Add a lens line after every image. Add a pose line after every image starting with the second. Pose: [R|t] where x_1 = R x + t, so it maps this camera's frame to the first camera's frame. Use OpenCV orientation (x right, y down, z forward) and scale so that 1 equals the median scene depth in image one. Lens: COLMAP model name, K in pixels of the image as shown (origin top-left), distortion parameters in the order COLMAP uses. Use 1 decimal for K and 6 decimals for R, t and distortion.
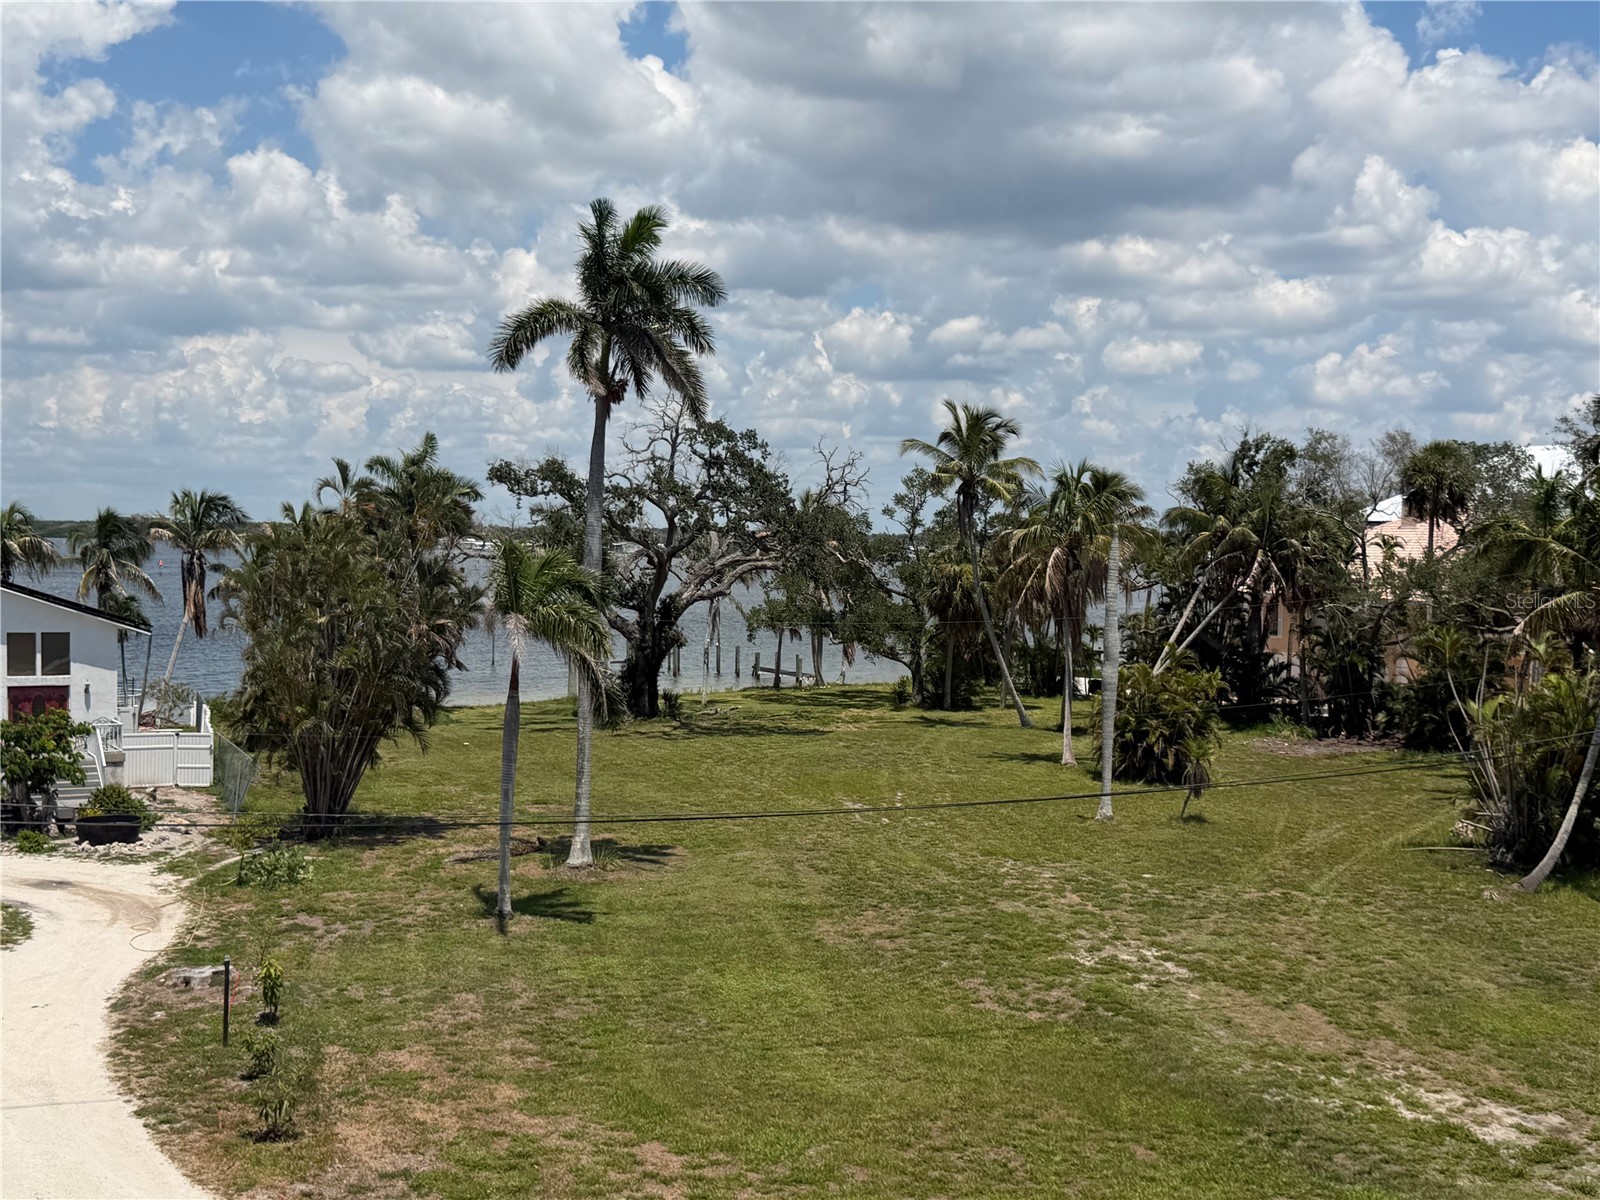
lens RADIAL K [[1933.8, 0, 789.4], [0, 1933.8, 595.6], [0, 0, 1]] dist [0.132727, 0.000000]
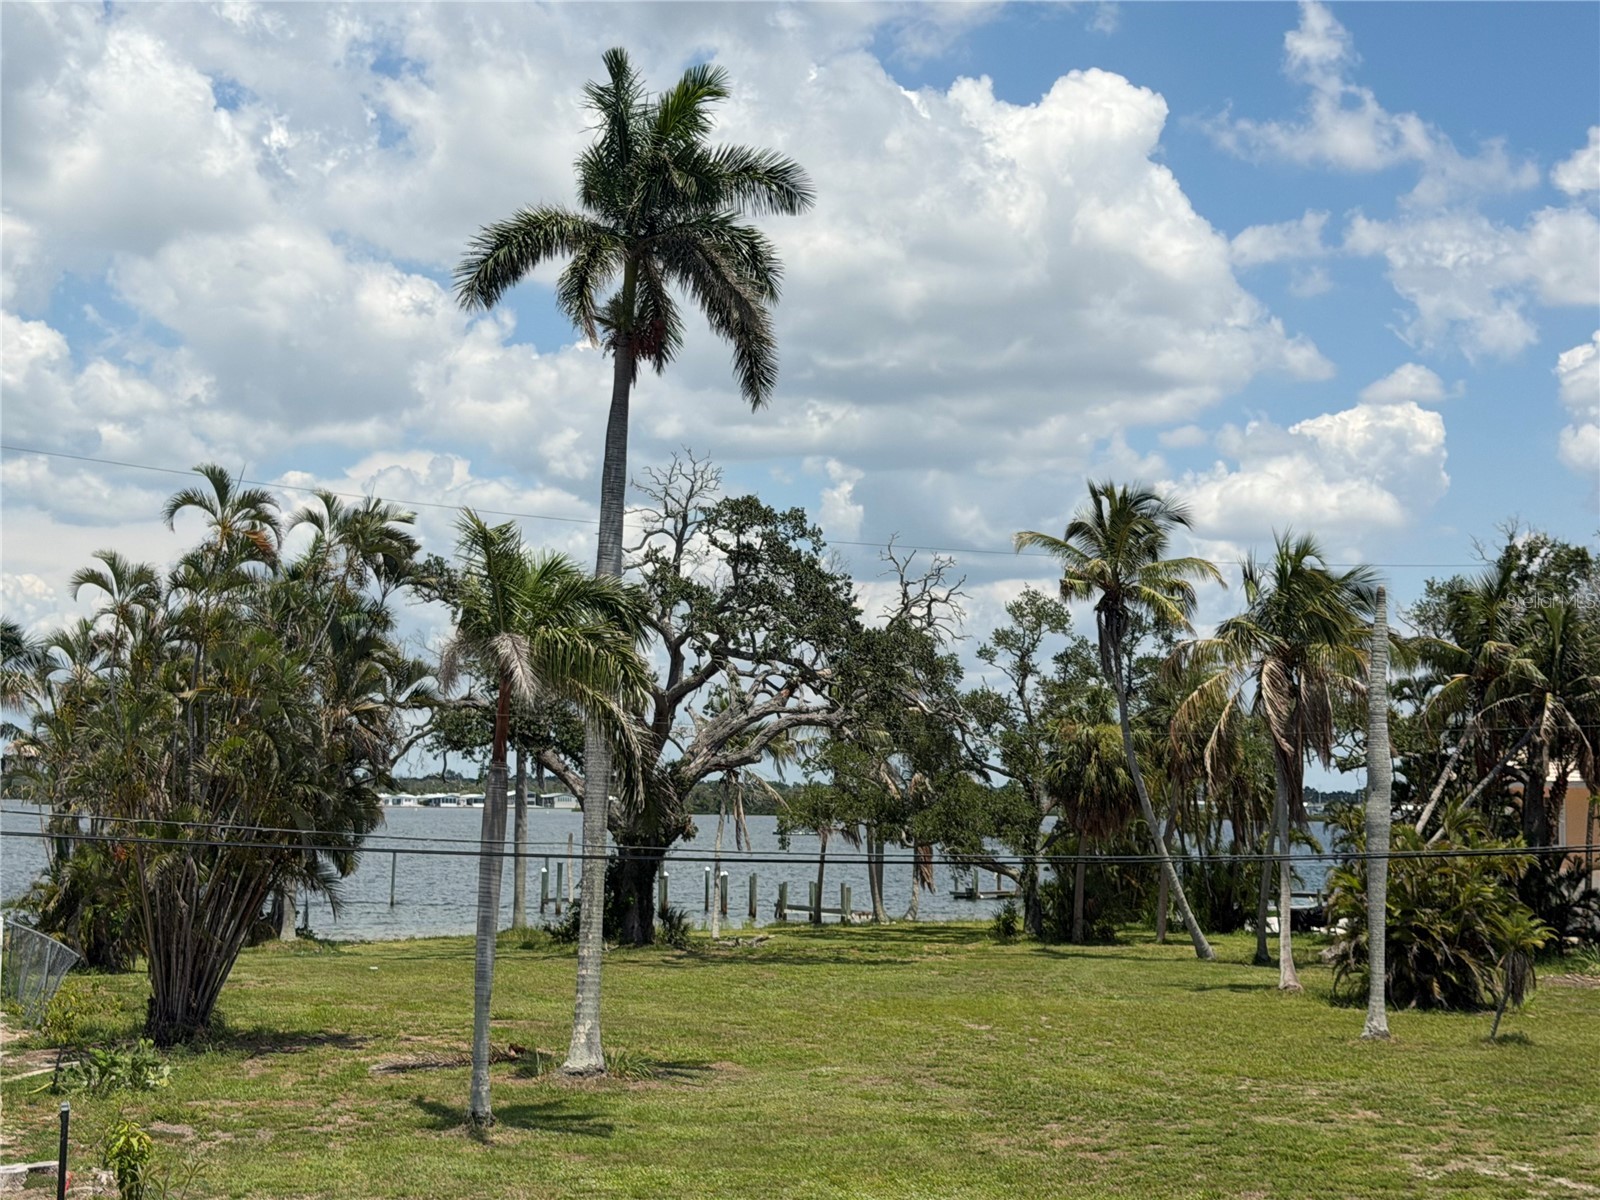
lens RADIAL K [[2726.5, 0, 788.0], [0, 2726.5, 591.7], [0, 0, 1]] dist [0.120688, 0.000000]
pose [[0.999999, 0.000168, 0.001646, -0.023617], [0.000008, 0.994294, -0.106673, 0.043612], [-0.001655, 0.106672, 0.994293, 0.048536]]
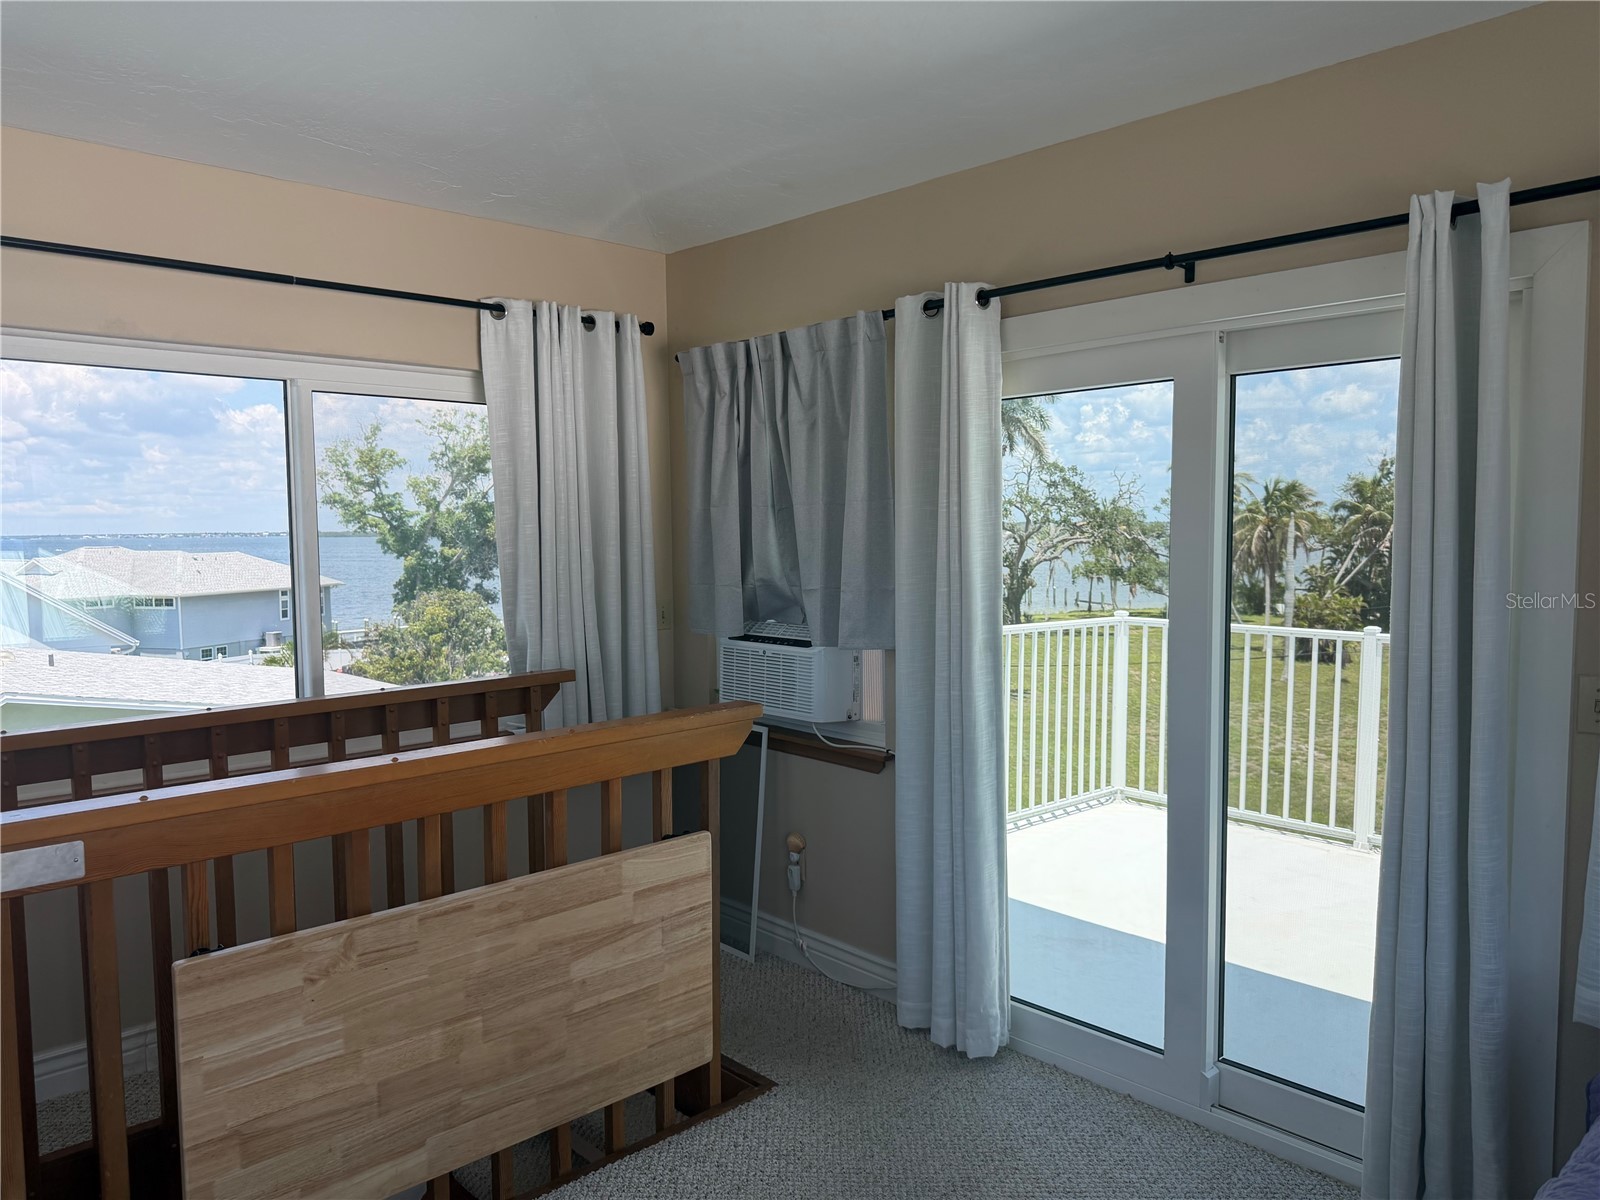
lens RADIAL K [[1130.2, 0, 786.2], [0, 1130.2, 616.8], [0, 0, 1]] dist [0.072192, -0.063512]
pose [[0.964218, -0.005325, -0.265059, 0.001518], [0.017924, 0.998820, 0.045137, 0.001766], [0.264506, -0.048273, 0.963175, -0.083547]]
